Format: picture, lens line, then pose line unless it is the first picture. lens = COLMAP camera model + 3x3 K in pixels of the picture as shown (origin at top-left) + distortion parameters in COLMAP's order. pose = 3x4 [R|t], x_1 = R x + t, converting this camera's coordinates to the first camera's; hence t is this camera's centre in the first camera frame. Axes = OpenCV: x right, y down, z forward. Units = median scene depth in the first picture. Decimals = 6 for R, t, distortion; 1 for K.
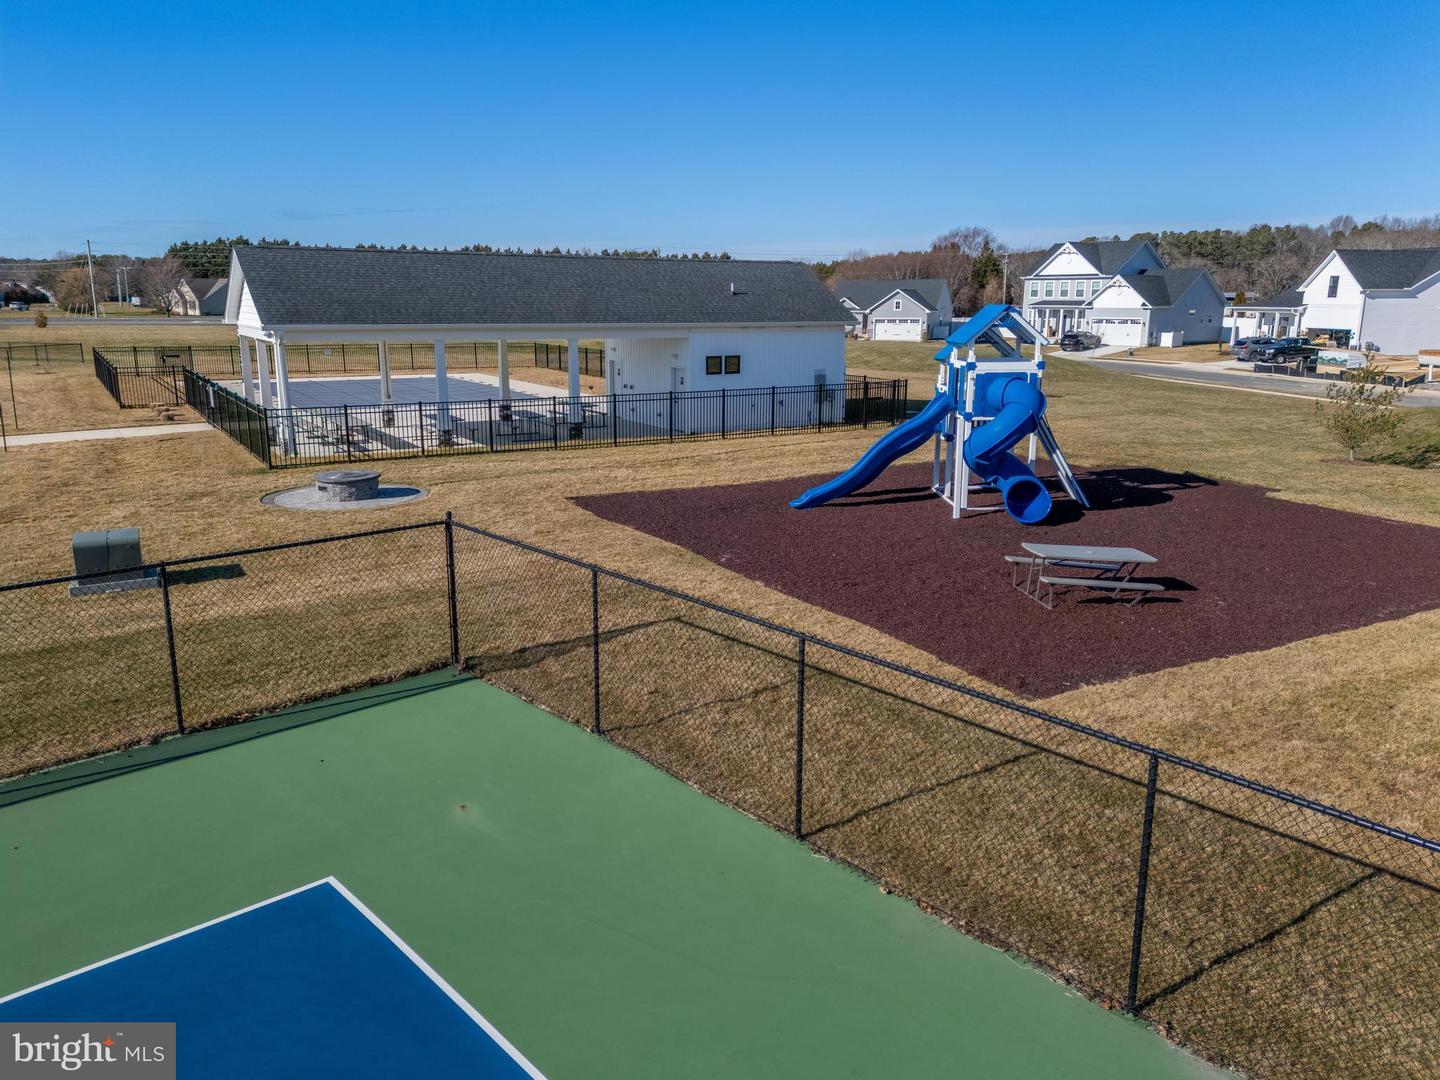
lens RADIAL K [[1054.3, 0, 717.1], [0, 1054.3, 536.4], [0, 0, 1]] dist [0.077768, -0.066886]
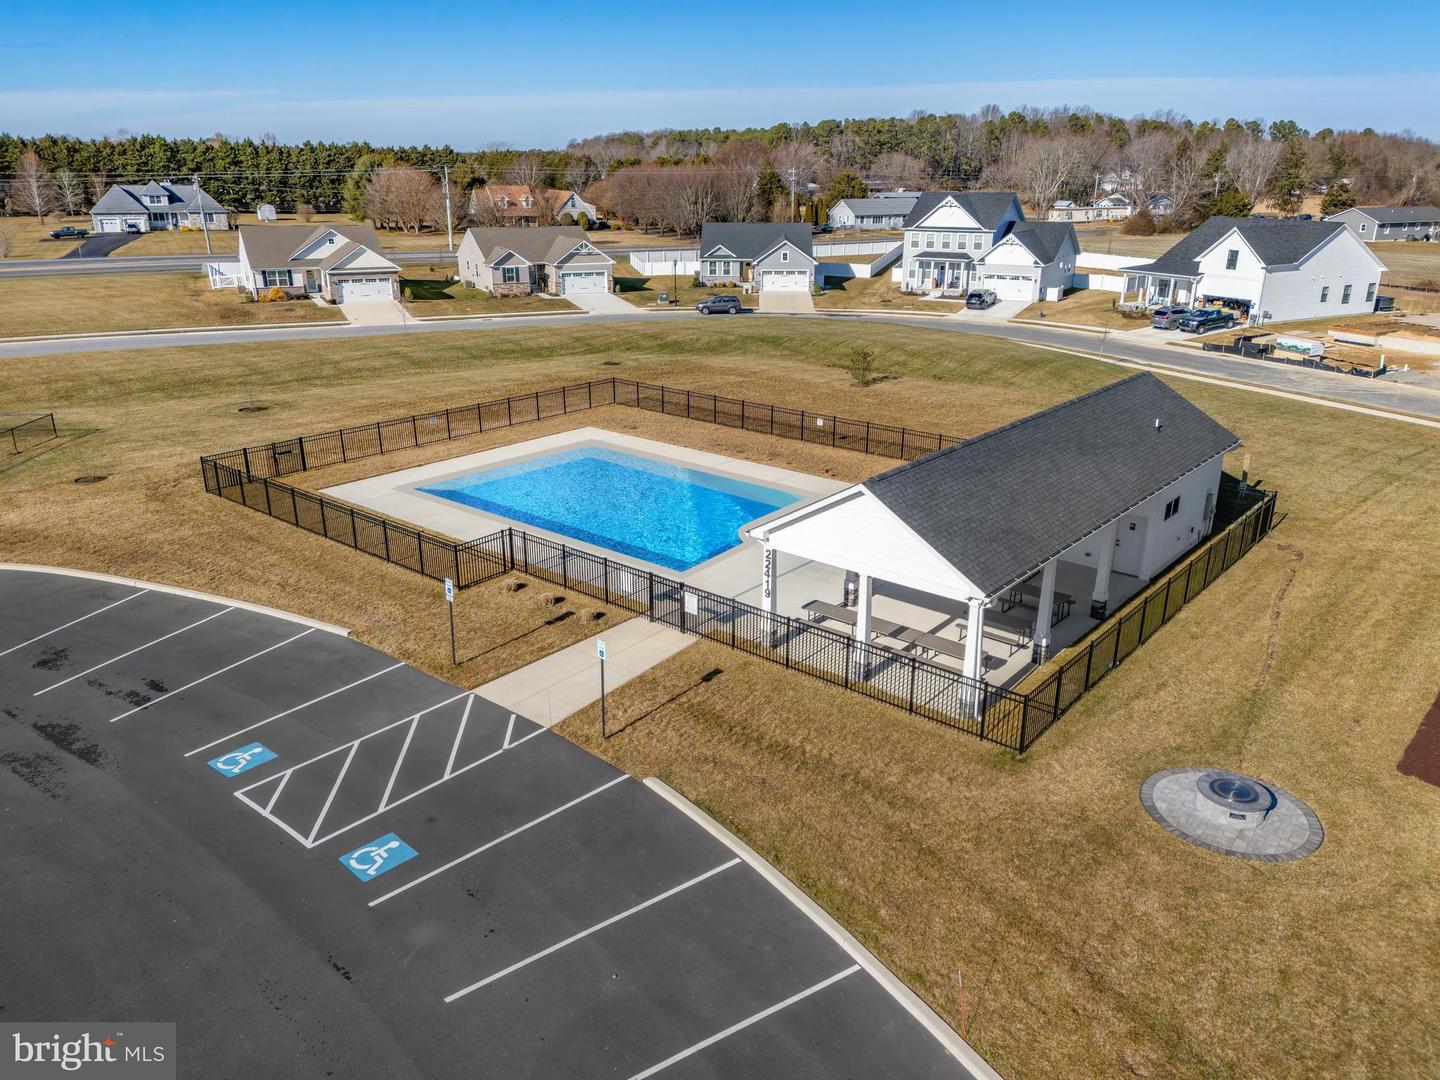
lens RADIAL K [[1054.3, 0, 717.1], [0, 1054.3, 536.4], [0, 0, 1]] dist [0.077768, -0.066886]
pose [[0.948240, -0.107337, 0.298865, -0.301356], [0.071593, 0.989173, 0.128110, -0.126088], [-0.309379, -0.100082, 0.945657, 0.073636]]
